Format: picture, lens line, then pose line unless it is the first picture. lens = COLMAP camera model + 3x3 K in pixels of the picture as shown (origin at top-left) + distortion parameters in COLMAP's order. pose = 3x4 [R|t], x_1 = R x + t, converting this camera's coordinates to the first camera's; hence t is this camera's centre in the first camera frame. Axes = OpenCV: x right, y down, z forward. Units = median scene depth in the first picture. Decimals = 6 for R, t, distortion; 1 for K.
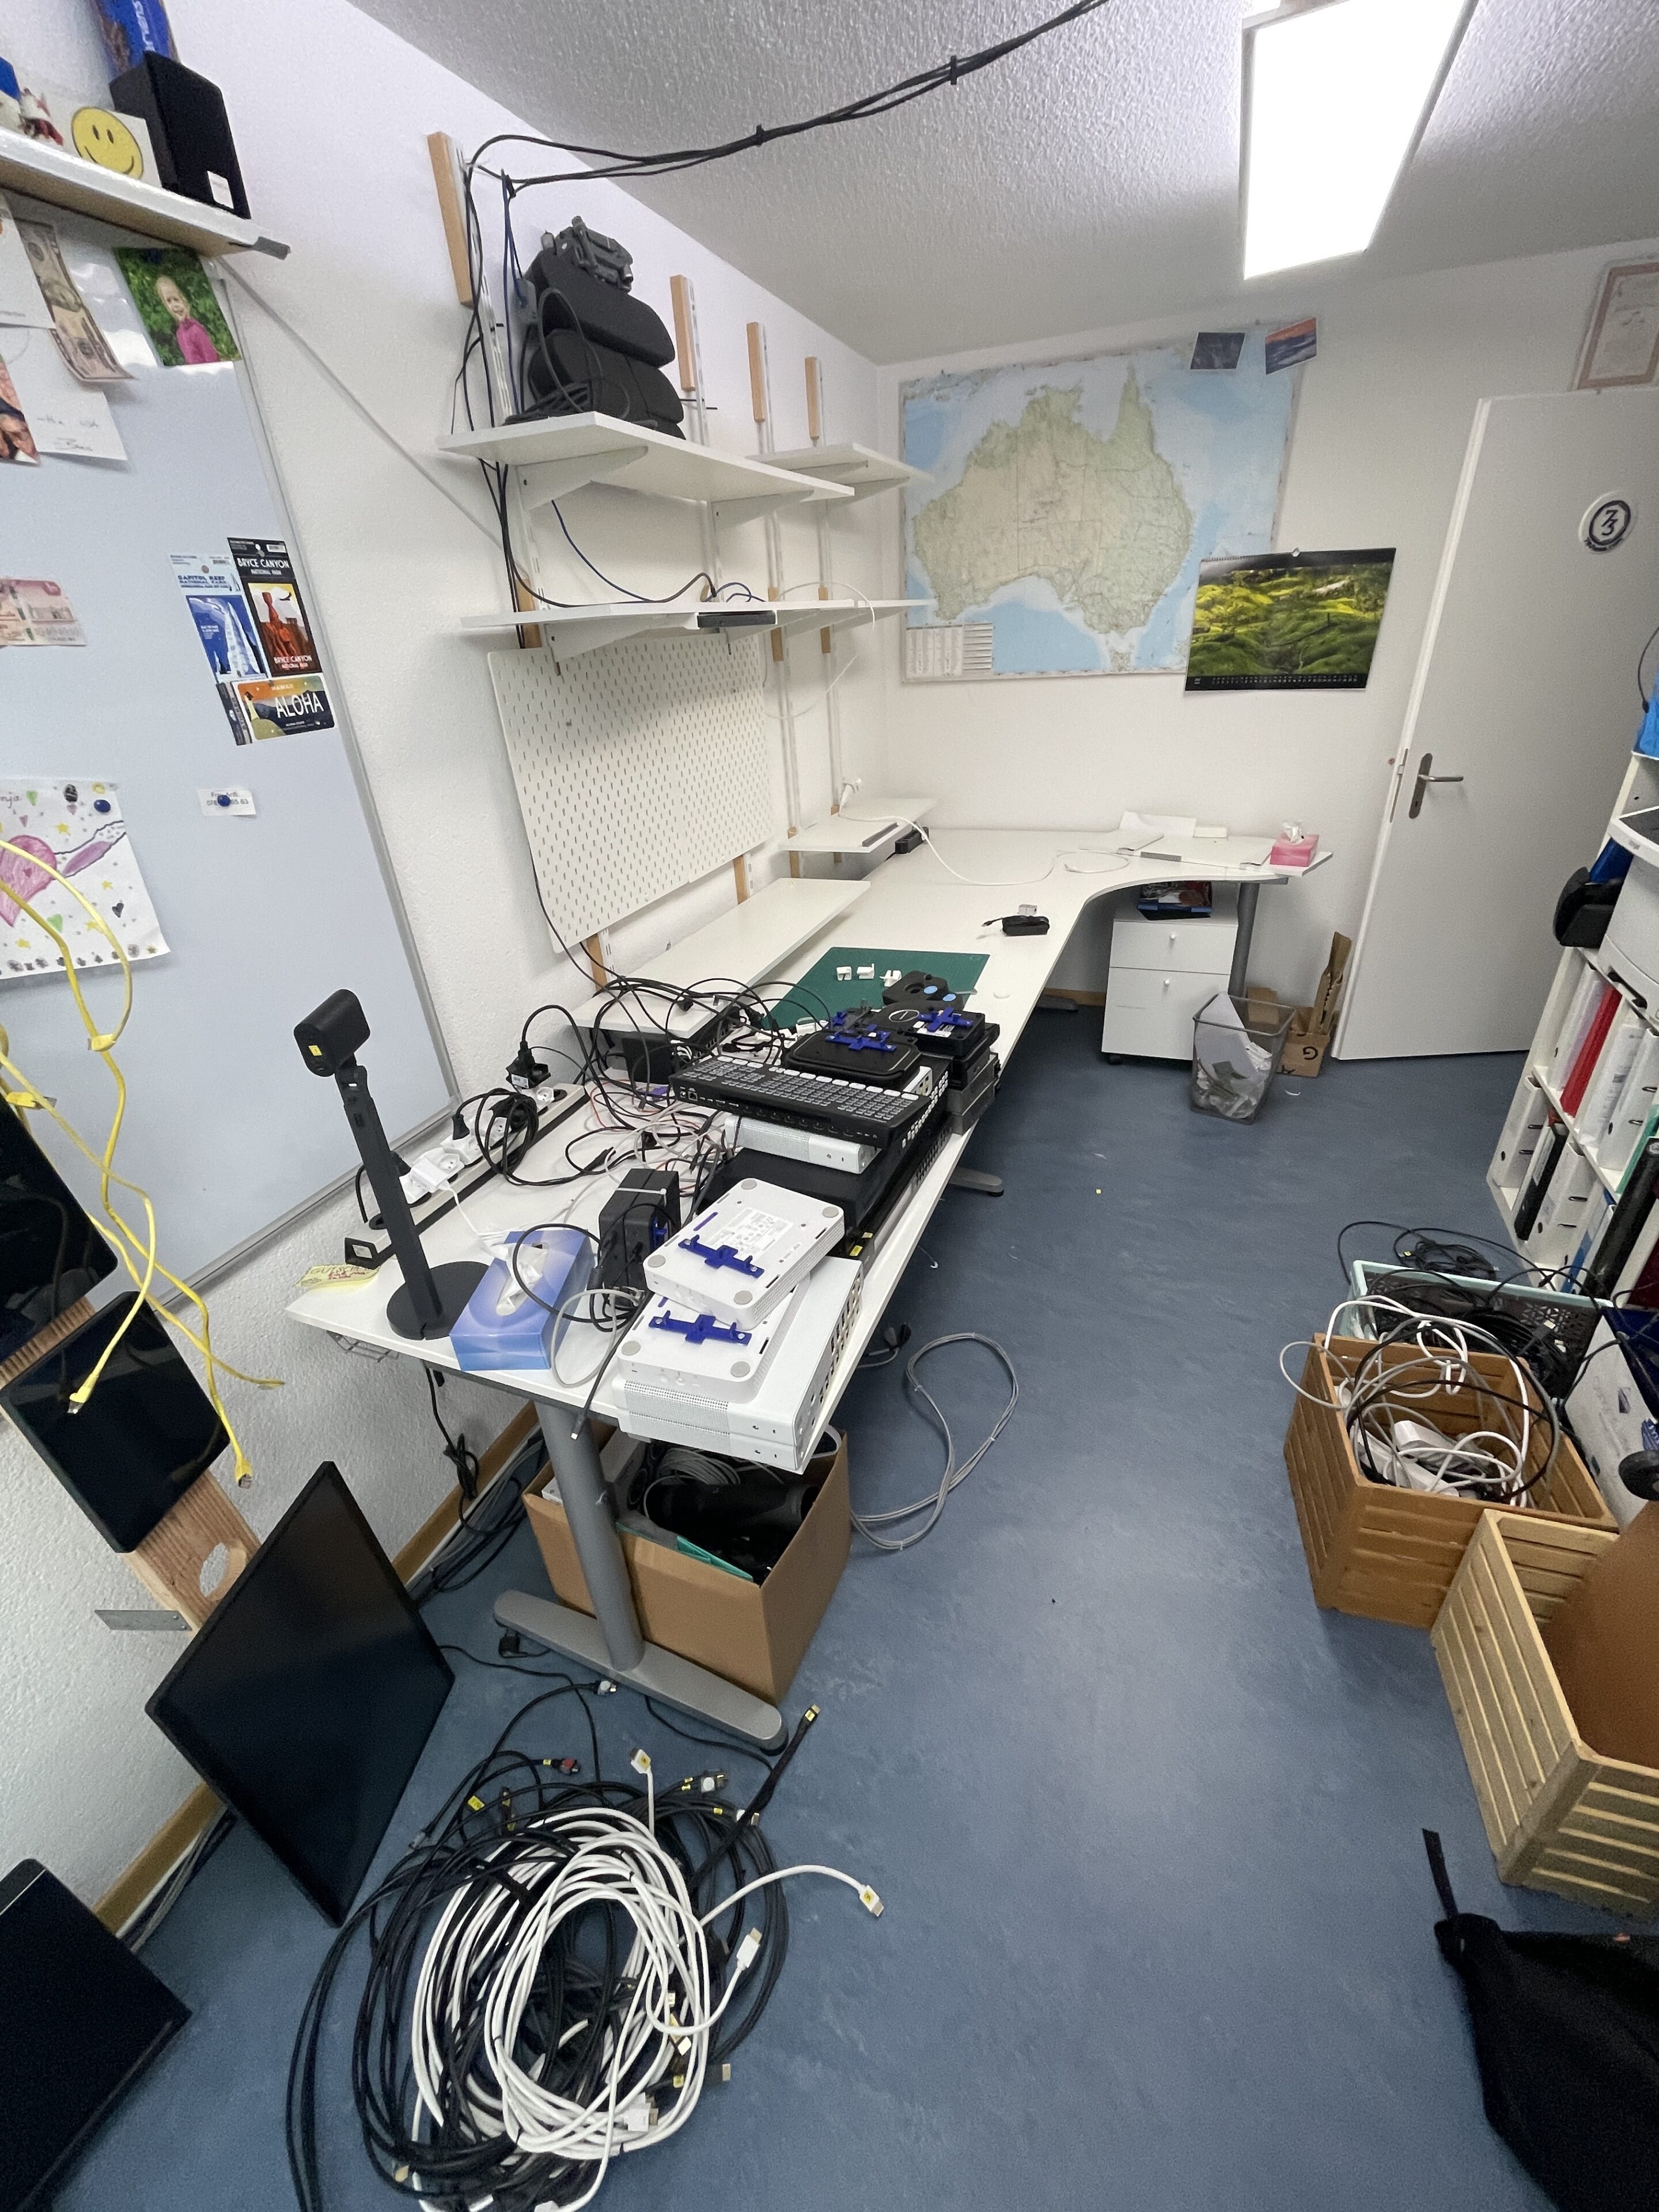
lens RADIAL K [[889.2, 0, 848.4], [0, 889.2, 1091.5], [0, 0, 1]] dist [0.001405, 0.000261]
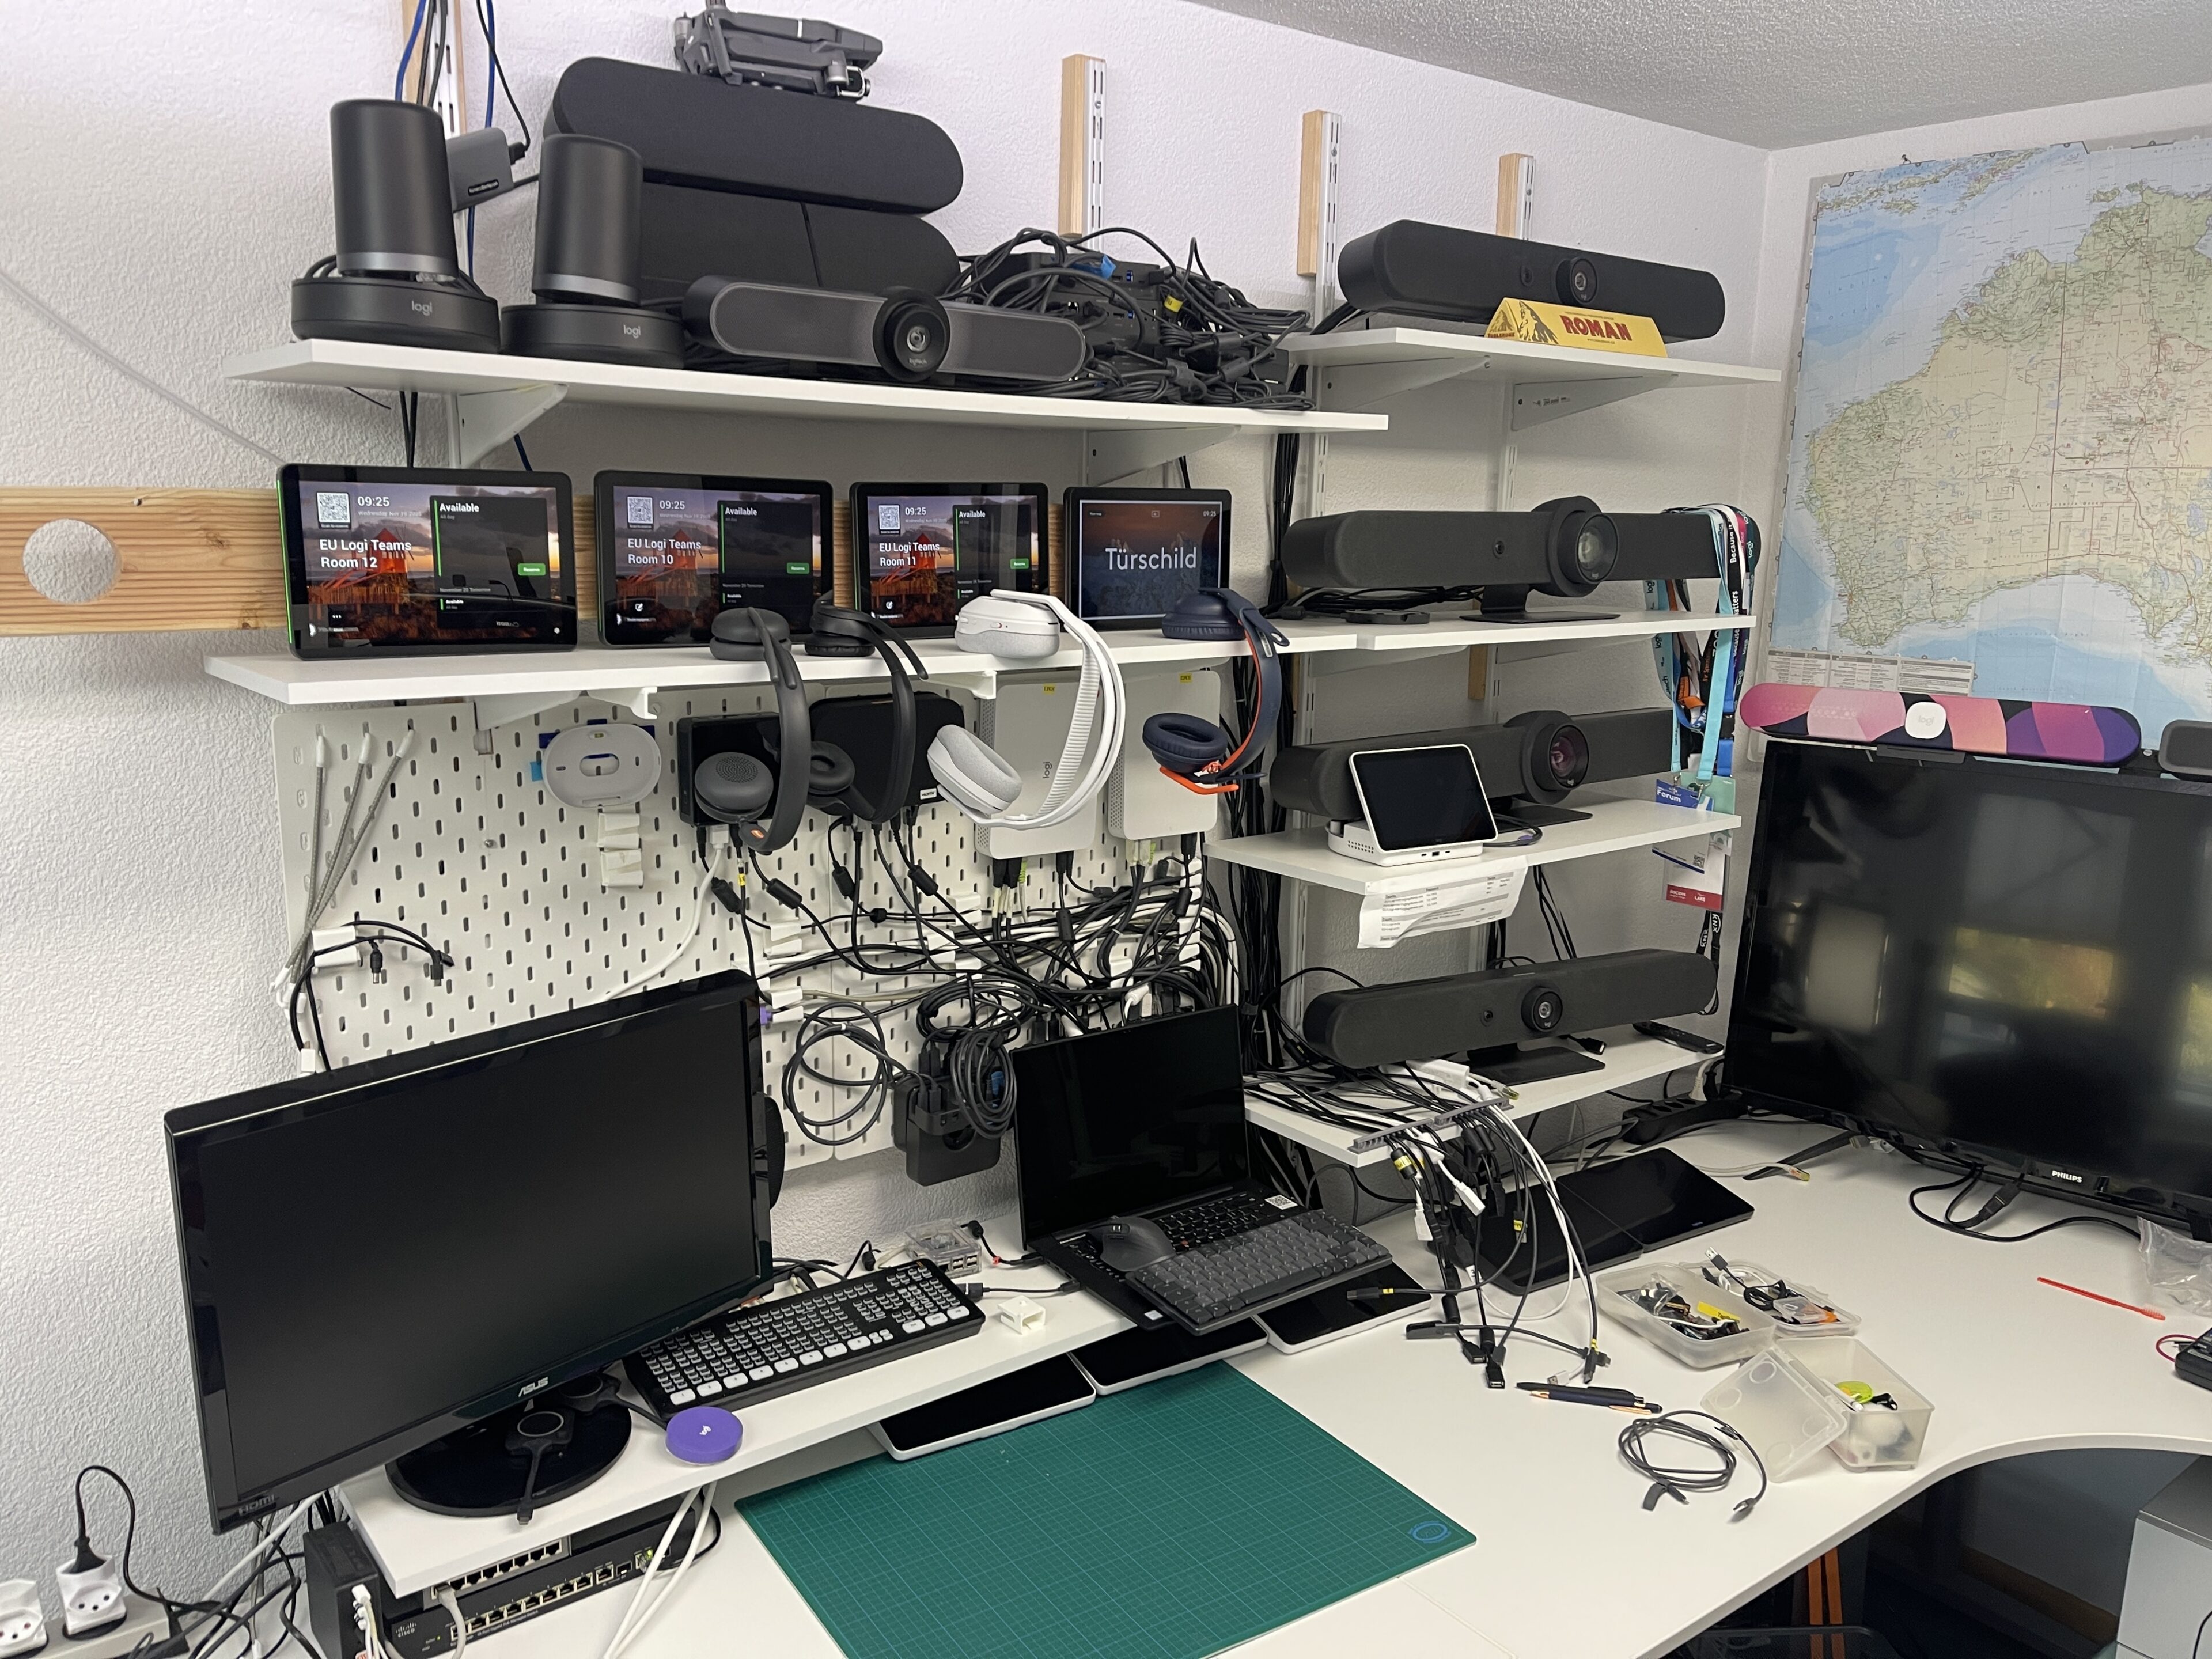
lens RADIAL K [[1714.4, 0, 1106.0], [0, 1714.4, 829.5], [0, 0, 1]] dist [0.104135, -0.154966]
pose [[0.850177, 0.164668, -0.500084, 0.282282], [-0.302820, 0.929937, -0.208606, -0.198995], [0.430696, 0.328787, 0.840476, 0.208828]]
